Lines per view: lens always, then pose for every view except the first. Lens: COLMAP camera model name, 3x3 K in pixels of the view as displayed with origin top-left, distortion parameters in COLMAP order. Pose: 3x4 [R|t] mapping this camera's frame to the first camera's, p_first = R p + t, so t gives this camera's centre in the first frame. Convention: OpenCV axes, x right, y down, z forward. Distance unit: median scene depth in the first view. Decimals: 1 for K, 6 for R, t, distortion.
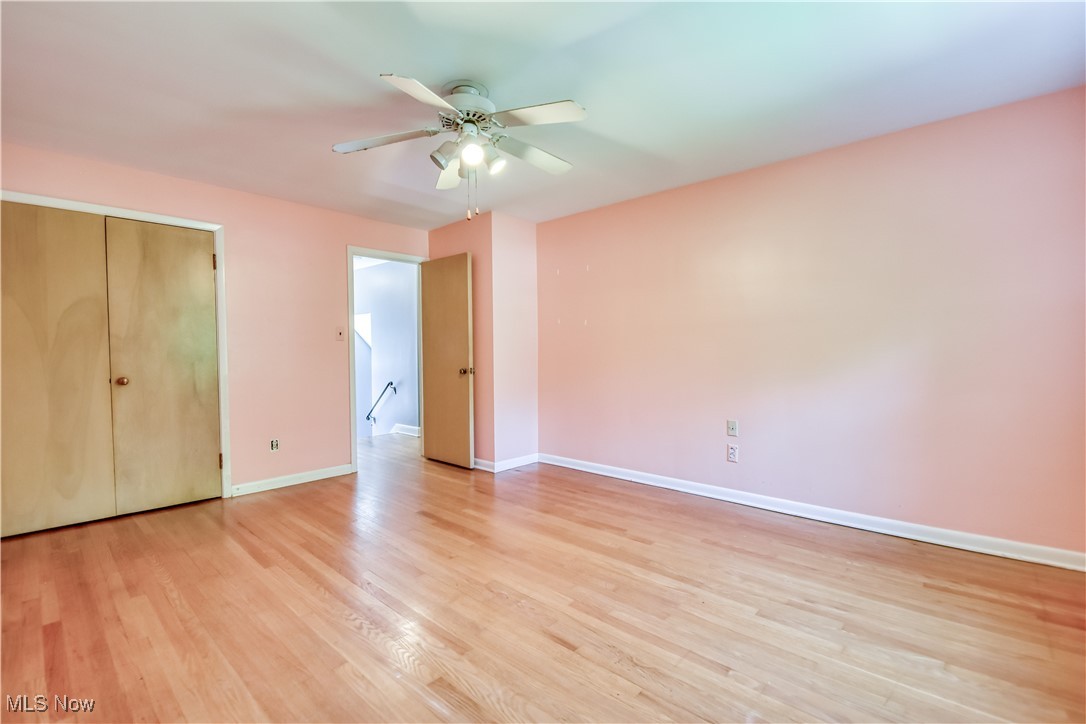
lens RADIAL K [[476.8, 0, 541.3], [0, 476.8, 365.5], [0, 0, 1]] dist [0.002826, -0.007775]
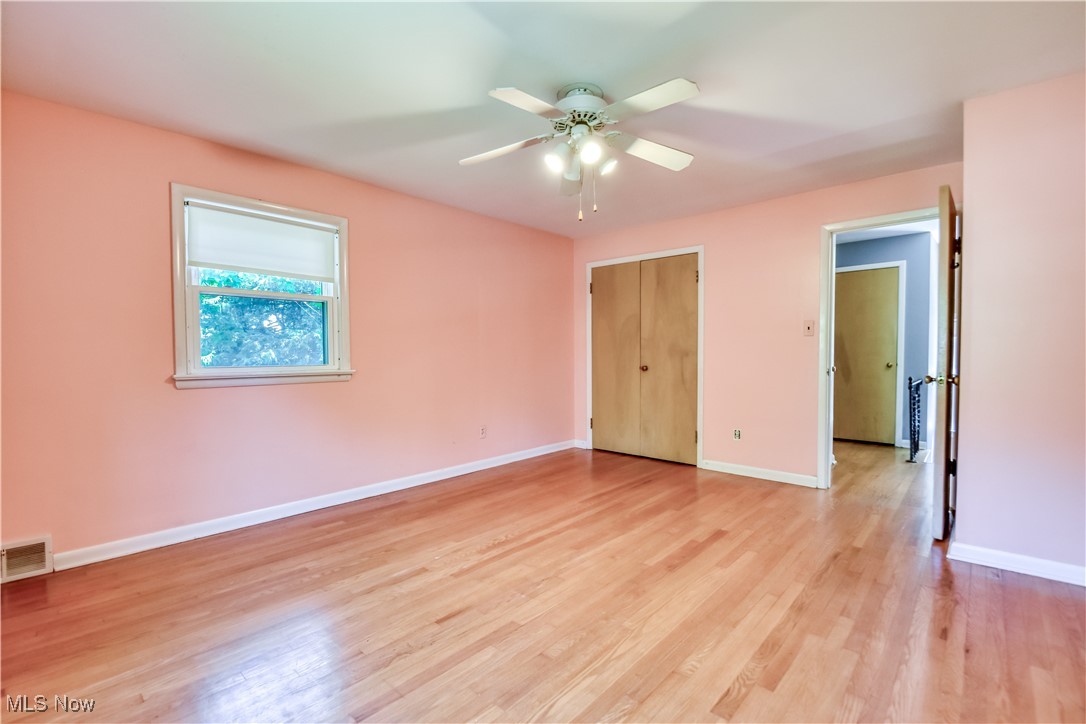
lens RADIAL K [[476.8, 0, 543.3], [0, 476.8, 364.4], [0, 0, 1]] dist [0.002826, -0.007775]
pose [[0.001908, 0.034765, -0.999394, 0.687207], [-0.022280, 0.999149, 0.034714, -0.027226], [0.999750, 0.022200, 0.002681, 0.732846]]
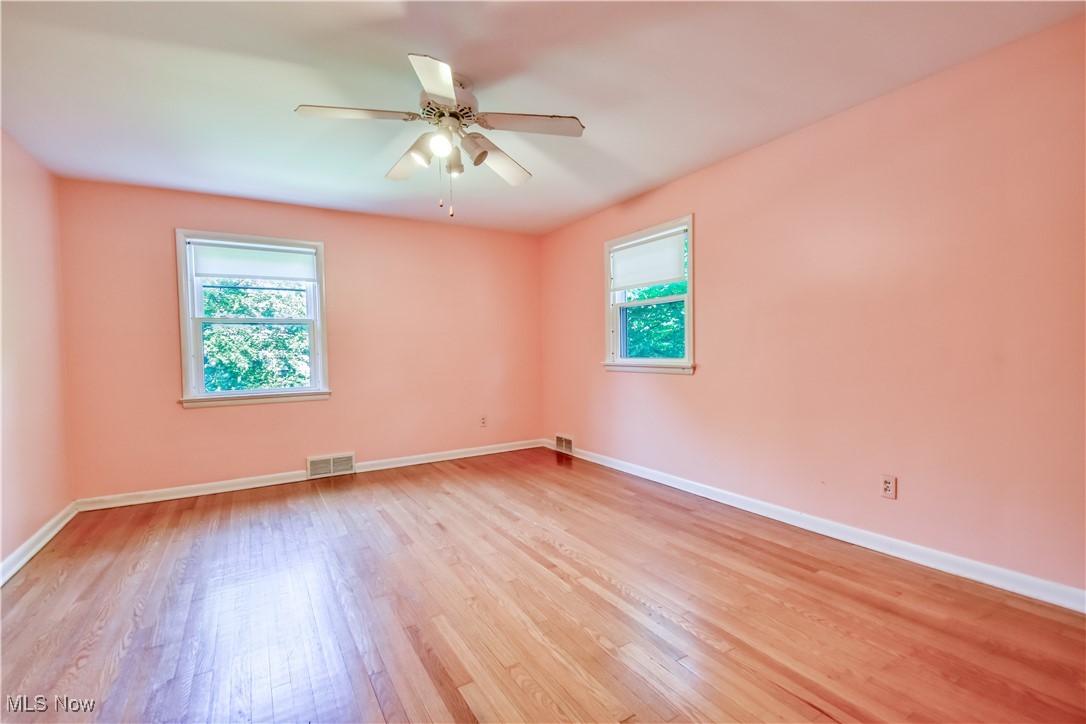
lens RADIAL K [[476.8, 0, 541.2], [0, 476.8, 360.7], [0, 0, 1]] dist [0.002826, -0.007775]
pose [[-0.960814, 0.021287, 0.276376, -0.469157], [0.035941, 0.998197, 0.048063, -0.040998], [-0.274855, 0.056113, -0.959847, 1.512150]]
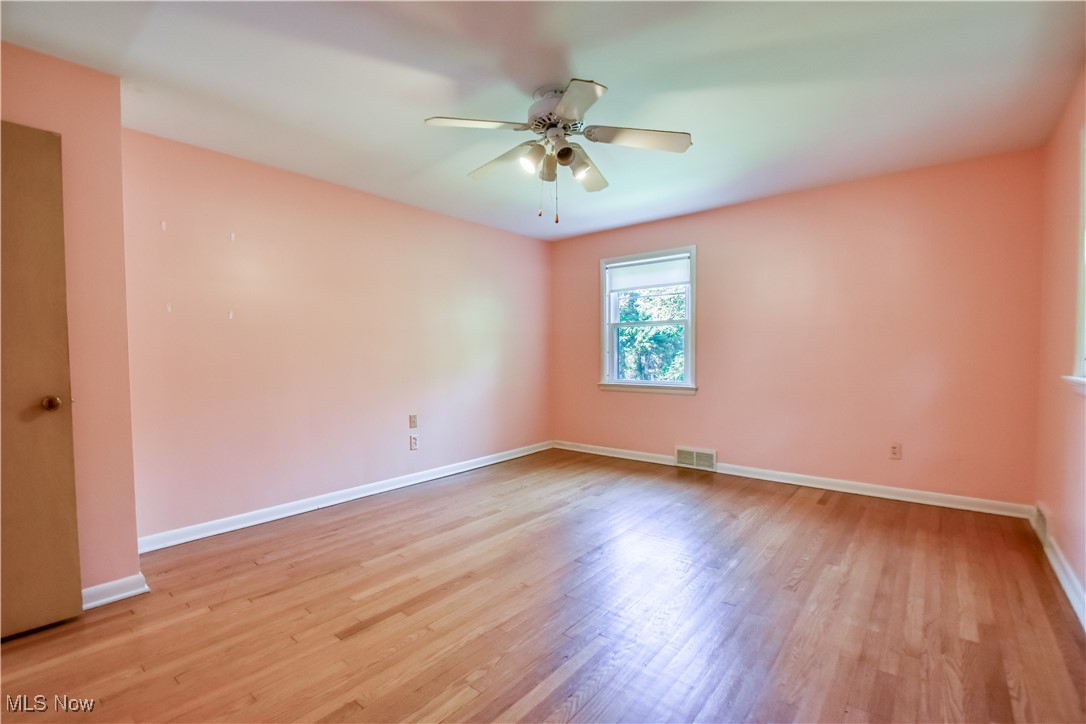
lens RADIAL K [[476.8, 0, 543.5], [0, 476.8, 356.3], [0, 0, 1]] dist [0.002826, -0.007775]
pose [[-0.055532, 0.003299, 0.998451, -0.929655], [0.038884, 0.999243, -0.001139, -0.017183], [-0.997699, 0.038760, -0.055619, 0.866765]]
